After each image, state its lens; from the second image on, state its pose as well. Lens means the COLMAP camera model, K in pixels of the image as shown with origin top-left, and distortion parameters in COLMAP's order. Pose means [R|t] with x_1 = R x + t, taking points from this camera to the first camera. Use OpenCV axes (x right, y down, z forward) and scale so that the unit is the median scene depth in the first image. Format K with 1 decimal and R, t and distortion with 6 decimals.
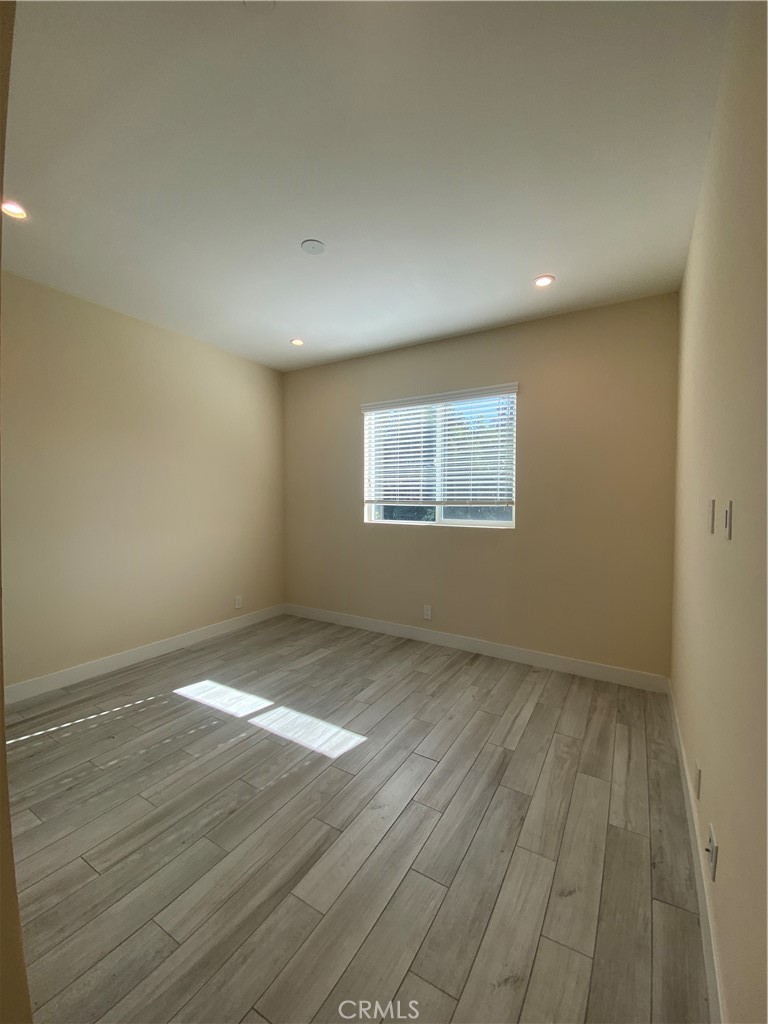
lens RADIAL K [[412.2, 0, 386.1], [0, 412.2, 510.4], [0, 0, 1]] dist [0.042688, -0.033662]
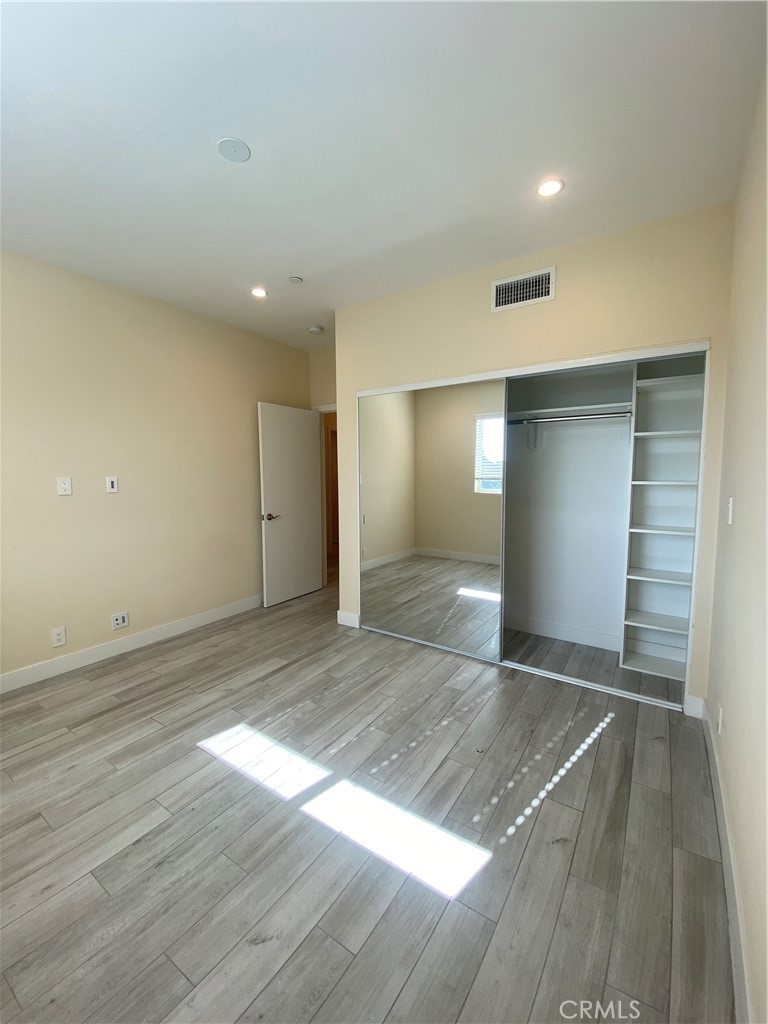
lens RADIAL K [[412.2, 0, 386.1], [0, 412.2, 510.4], [0, 0, 1]] dist [0.042688, -0.033662]
pose [[-0.998962, -0.004565, 0.045320, -0.484964], [0.000901, 0.992790, 0.119861, -0.067620], [-0.045540, 0.119777, -0.991756, 1.782622]]
